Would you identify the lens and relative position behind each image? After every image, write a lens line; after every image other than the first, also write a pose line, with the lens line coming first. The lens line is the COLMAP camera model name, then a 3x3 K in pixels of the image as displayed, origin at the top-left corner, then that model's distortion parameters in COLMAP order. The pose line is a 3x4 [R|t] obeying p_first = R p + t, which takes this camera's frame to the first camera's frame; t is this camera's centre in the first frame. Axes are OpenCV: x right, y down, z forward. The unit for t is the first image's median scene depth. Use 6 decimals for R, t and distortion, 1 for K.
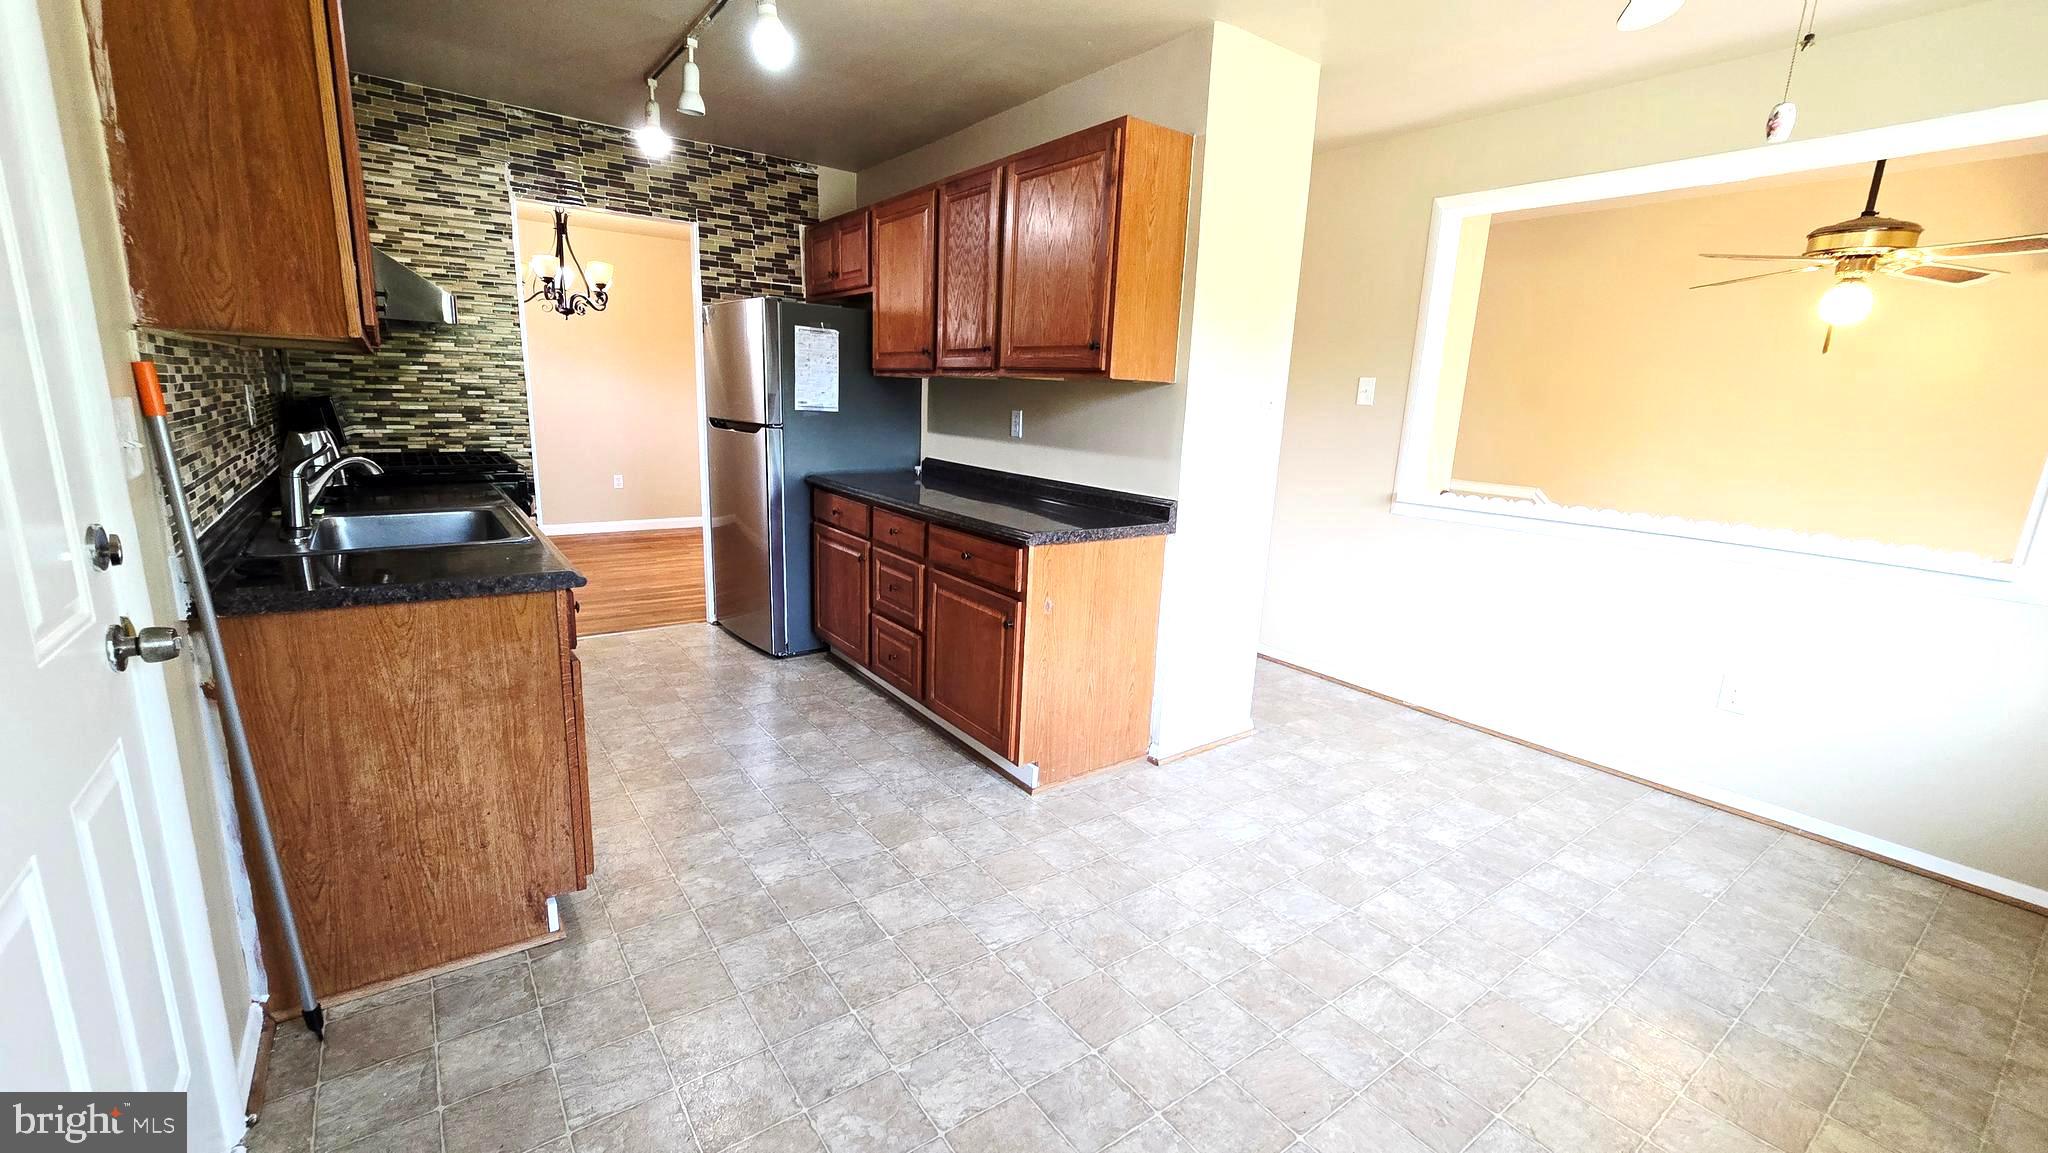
lens RADIAL K [[836.1, 0, 1013.5], [0, 836.1, 583.5], [0, 0, 1]] dist [0.000778, -0.000764]
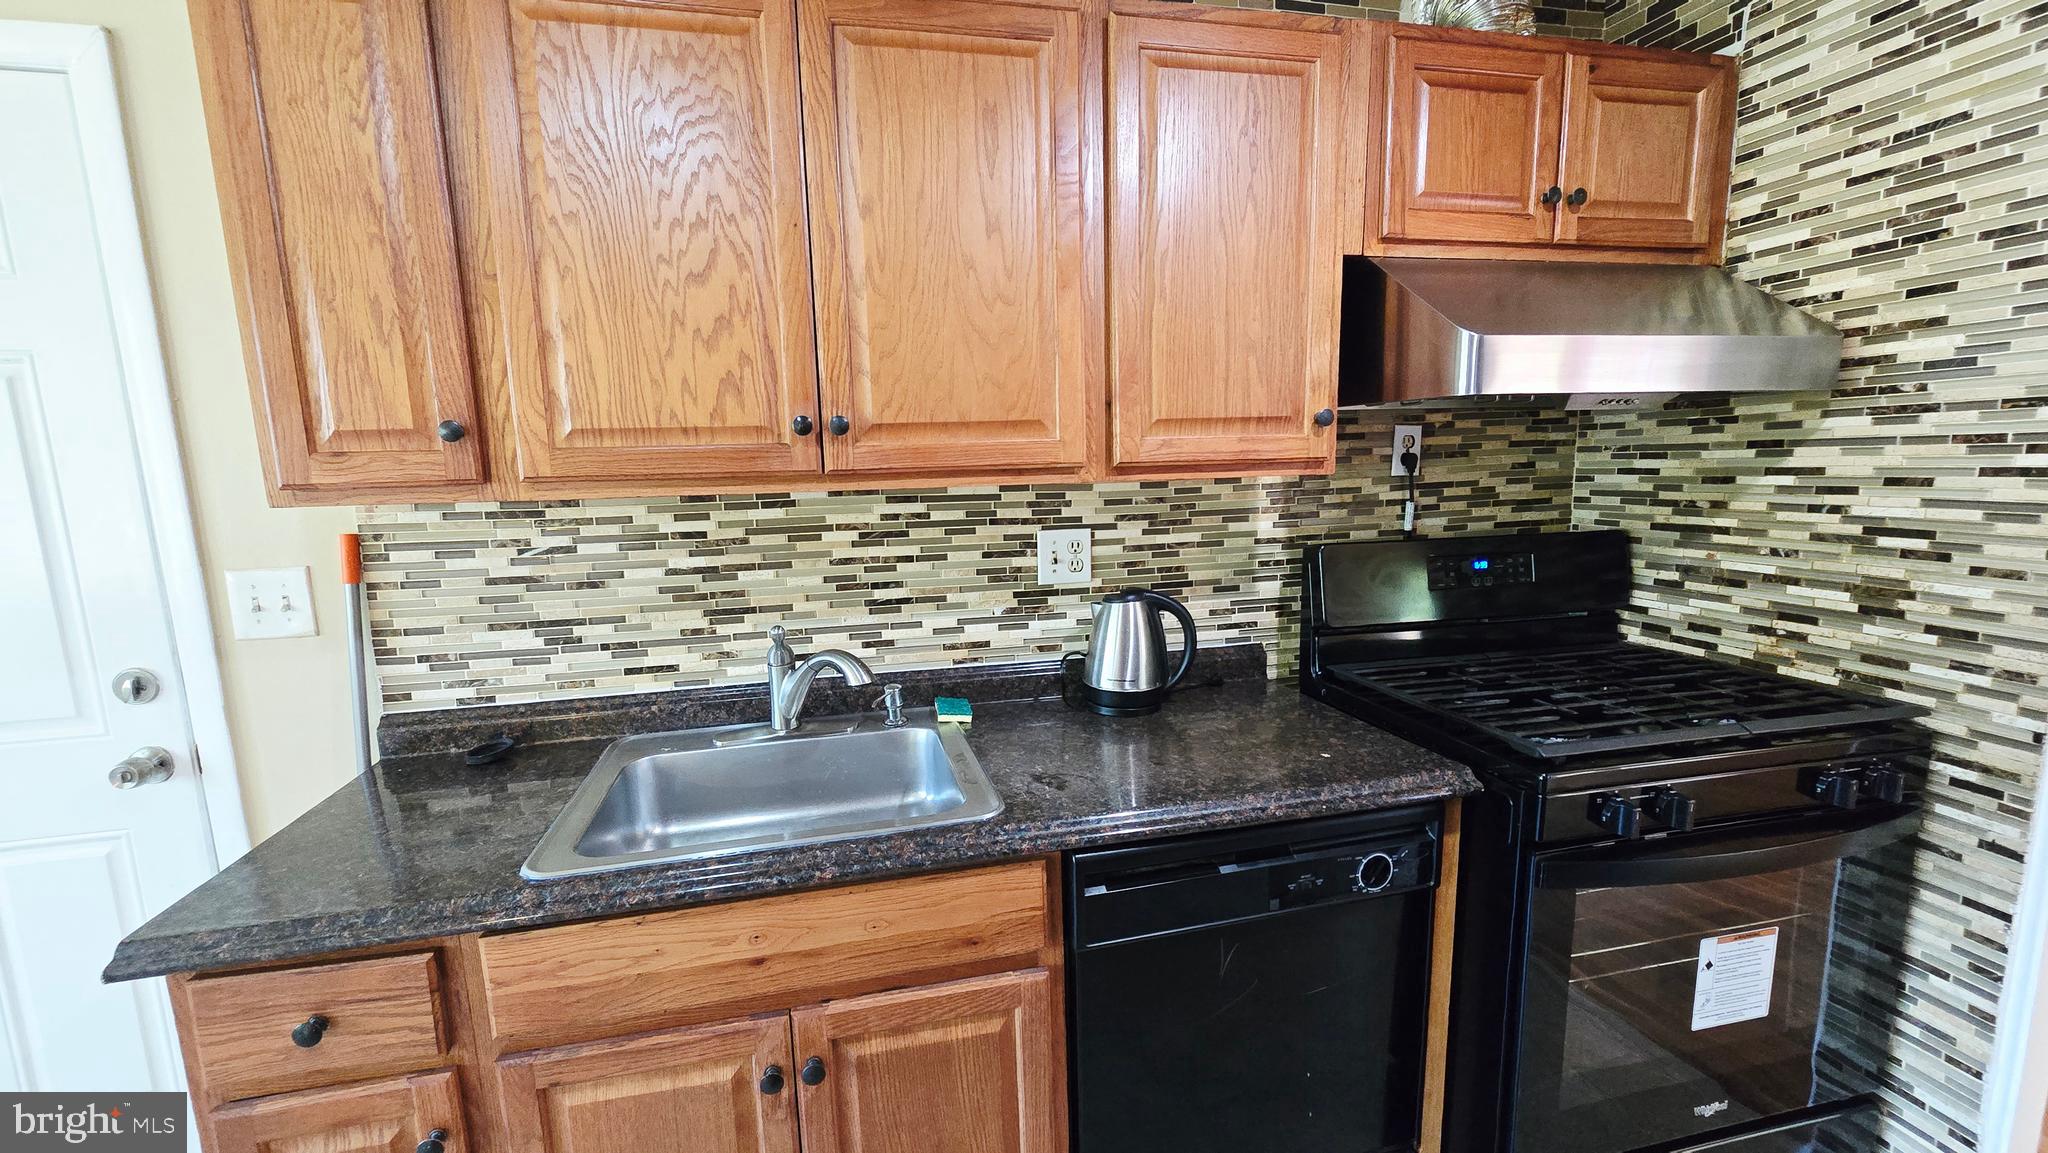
lens RADIAL K [[836.1, 0, 1013.5], [0, 836.1, 583.5], [0, 0, 1]] dist [0.000778, -0.000764]
pose [[-0.395905, 0.109989, -0.911681, -0.154630], [-0.190874, 0.961261, 0.198860, -0.220022], [0.898235, 0.252746, -0.359574, 0.823195]]
